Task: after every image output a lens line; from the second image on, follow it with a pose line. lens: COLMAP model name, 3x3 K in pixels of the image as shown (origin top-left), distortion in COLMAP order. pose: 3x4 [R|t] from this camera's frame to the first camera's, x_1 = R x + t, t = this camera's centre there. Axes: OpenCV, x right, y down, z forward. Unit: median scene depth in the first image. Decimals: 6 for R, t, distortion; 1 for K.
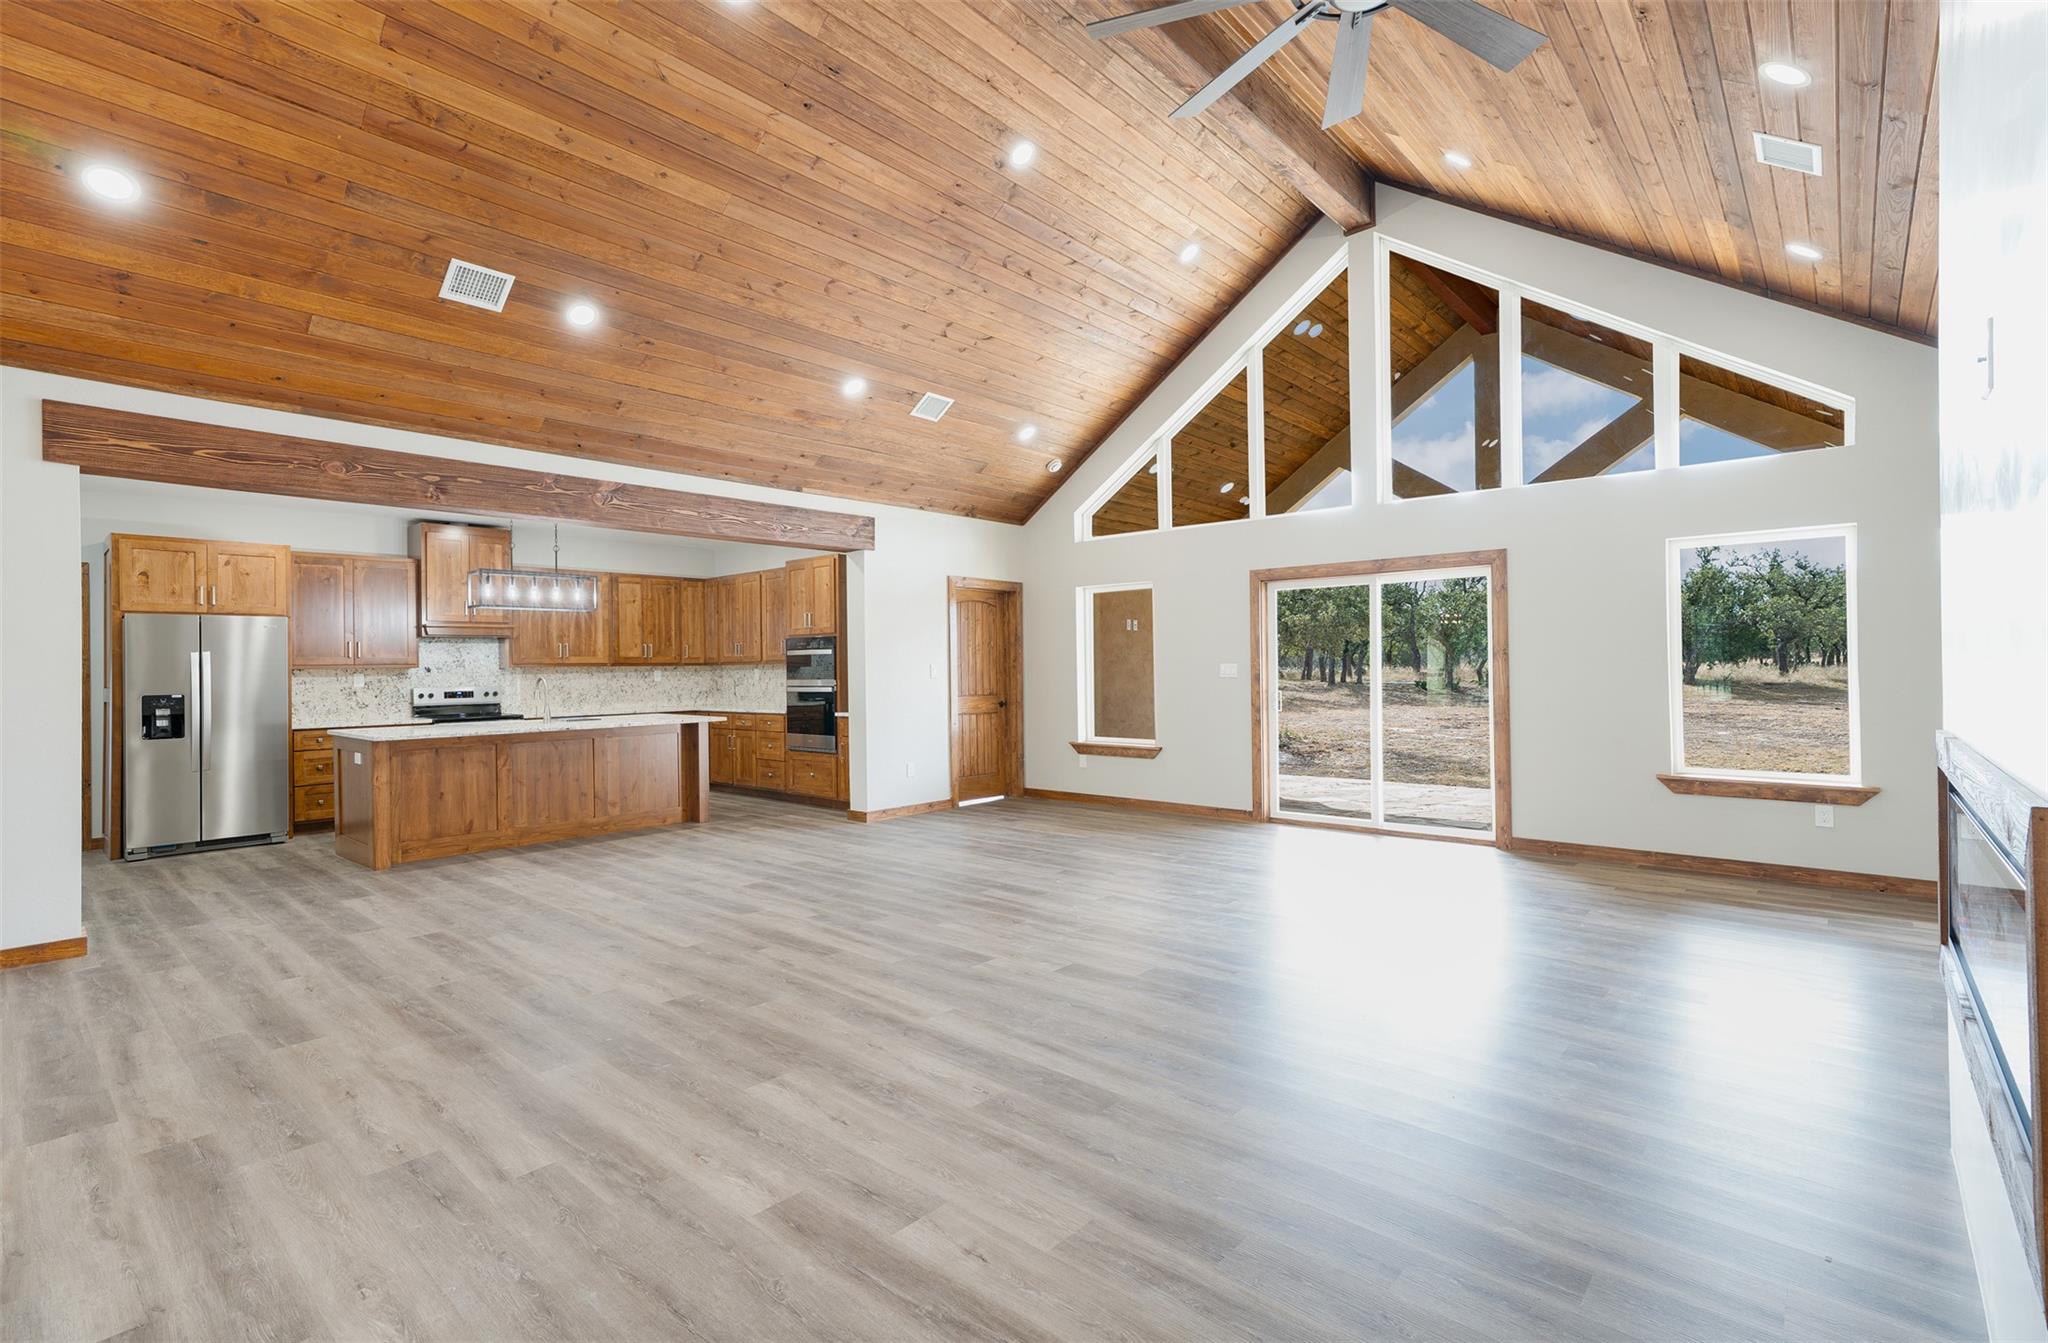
lens RADIAL K [[932.2, 0, 1017.5], [0, 932.2, 663.0], [0, 0, 1]] dist [-0.013582, 0.011298]
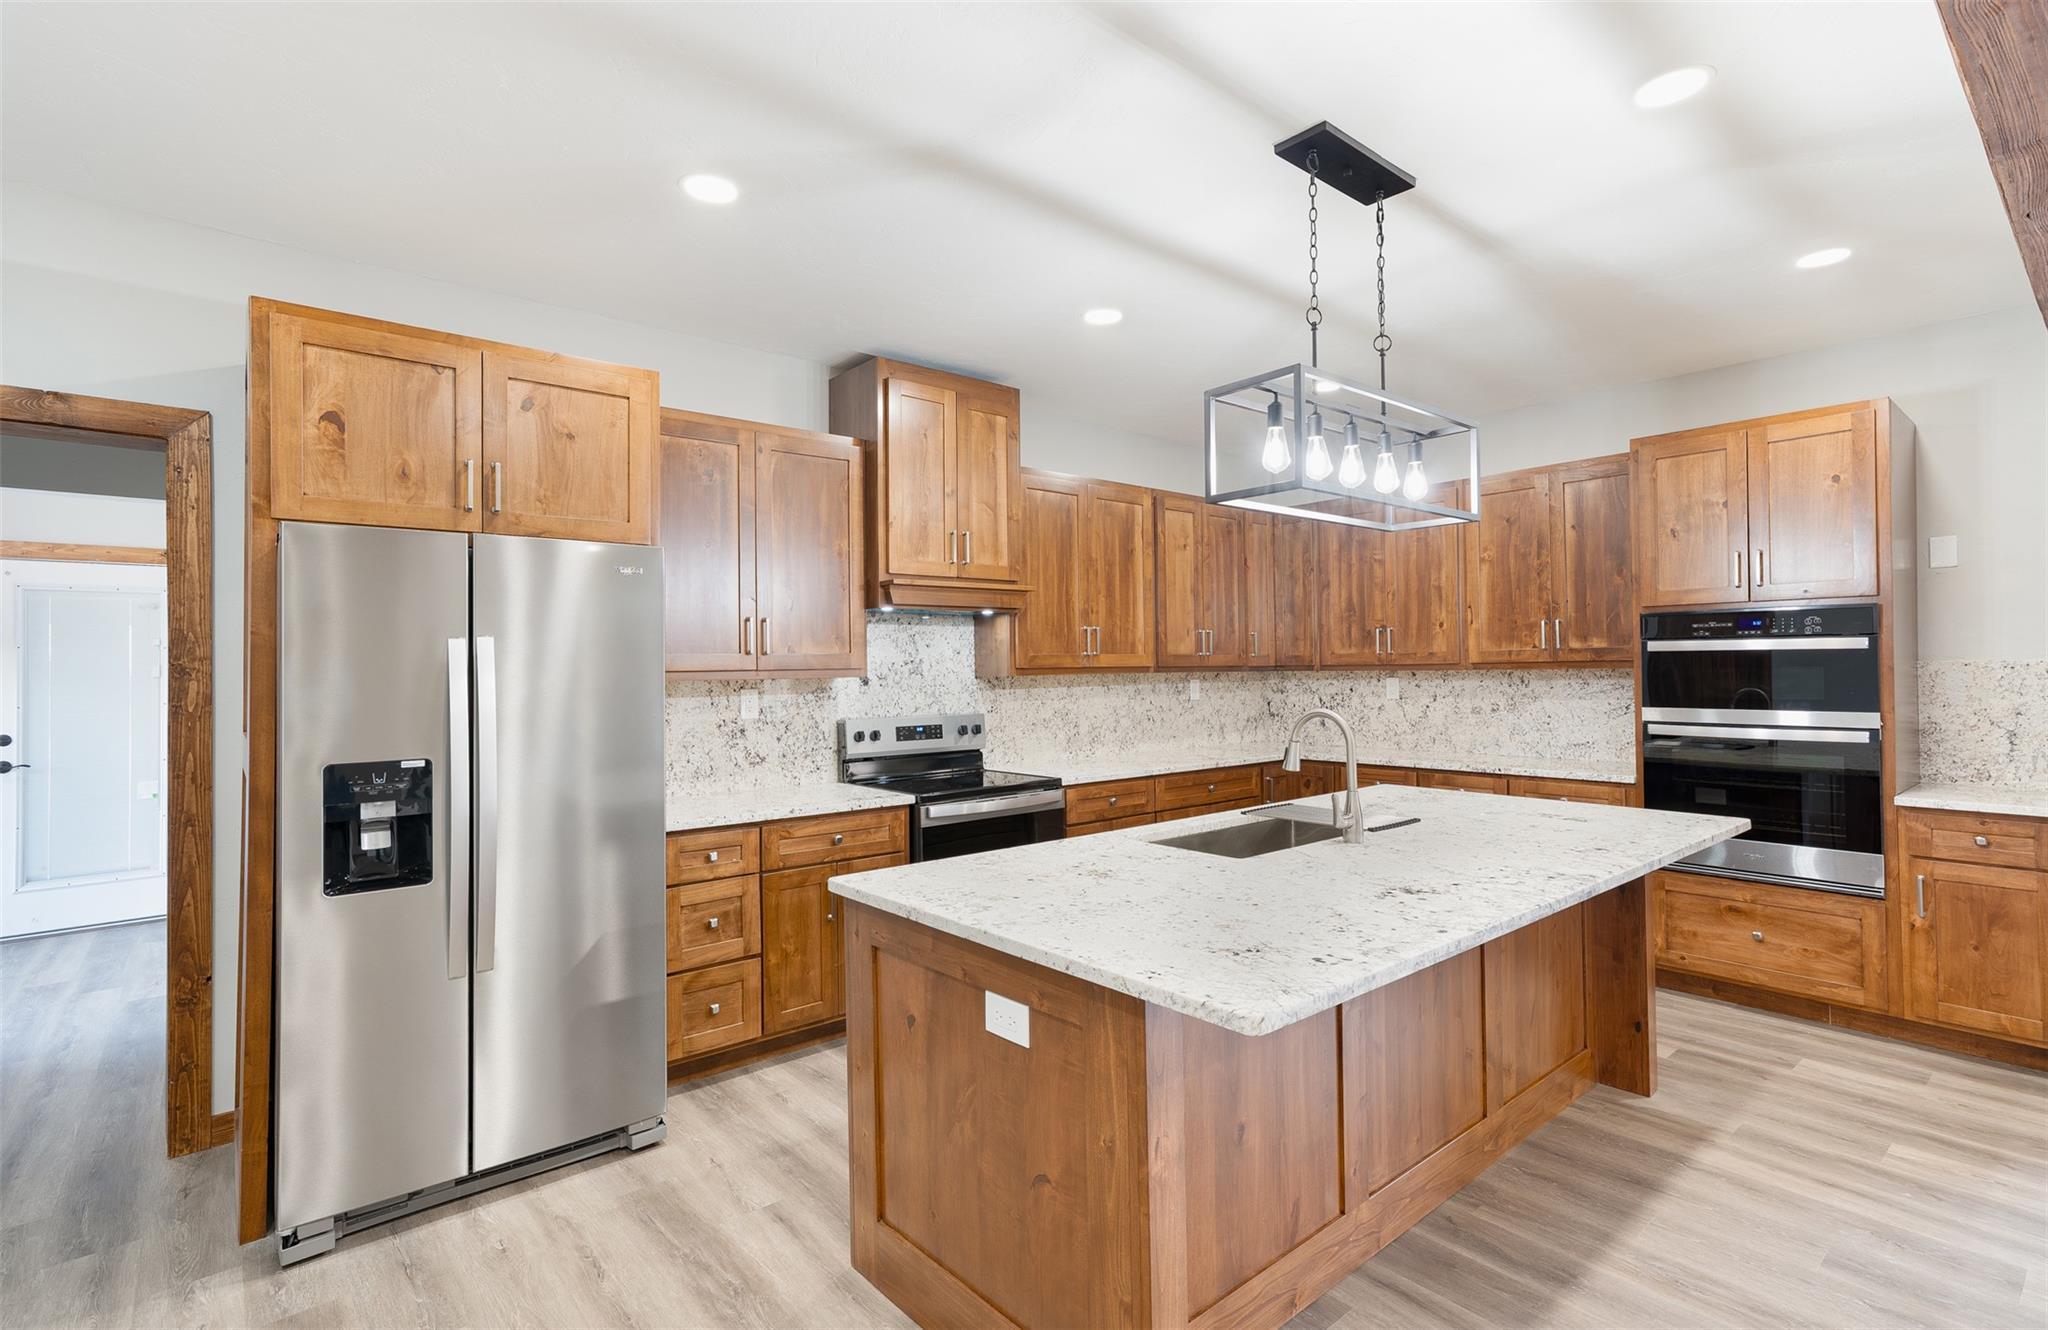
lens RADIAL K [[972.3, 0, 1024.6], [0, 972.3, 655.4], [0, 0, 1]] dist [0.001993, 0.001050]
pose [[0.991499, 0.002755, -0.130084, -0.579094], [-0.003490, 0.999979, -0.005417, -0.003509], [0.130066, 0.005825, 0.991488, 0.613293]]
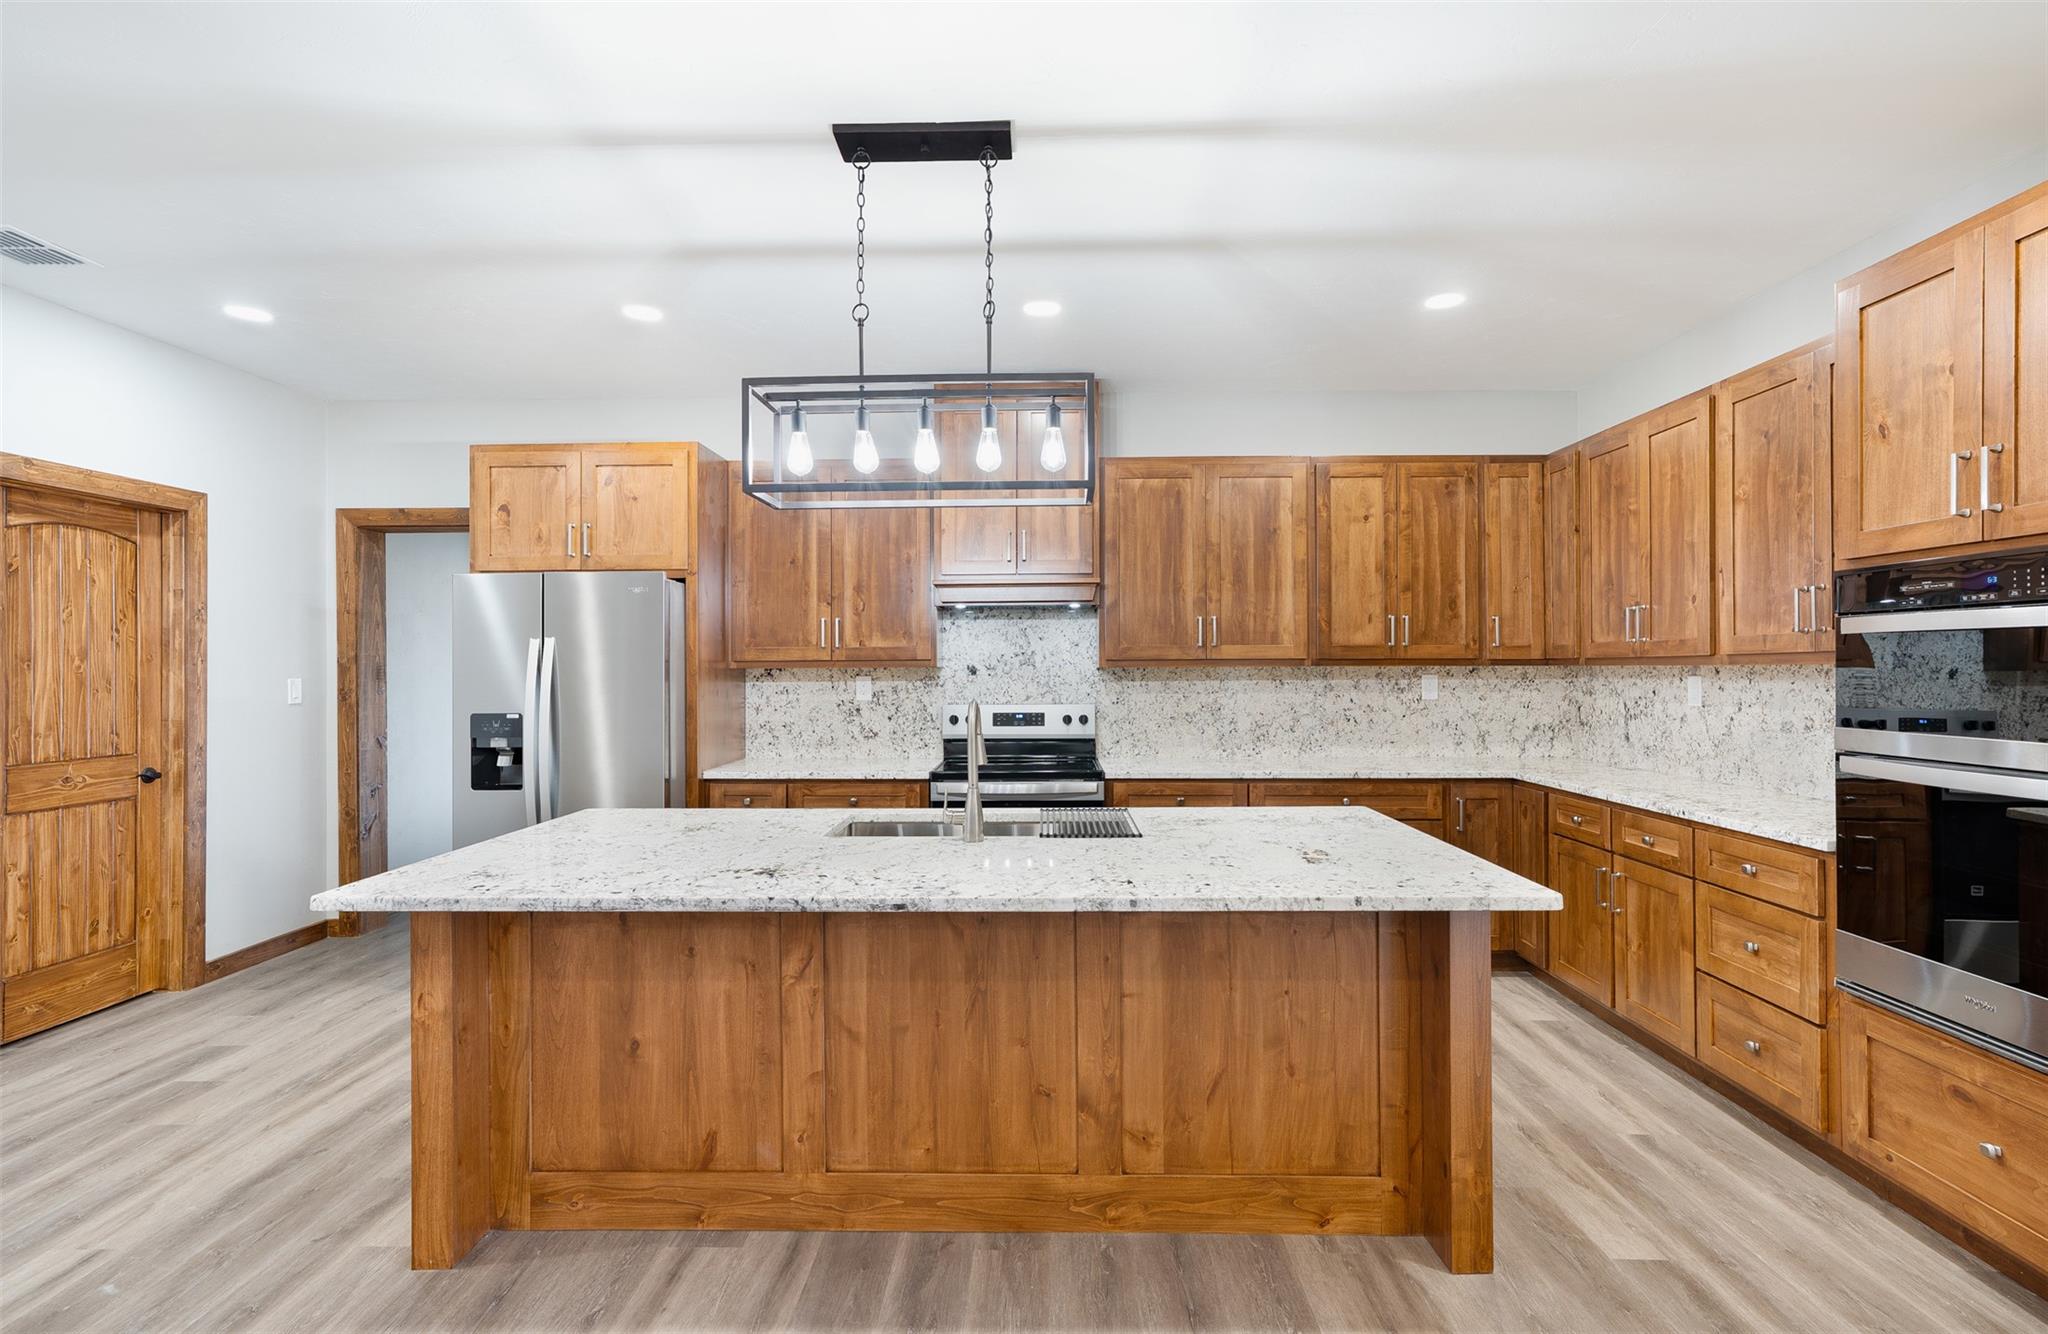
lens RADIAL K [[980.0, 0, 1020.3], [0, 980.0, 663.7], [0, 0, 1]] dist [-0.002012, 0.010385]
pose [[0.650055, 0.009702, -0.759825, -0.225408], [-0.001555, 0.999933, 0.011437, -0.003462], [0.759886, -0.006253, 0.650027, 0.776528]]
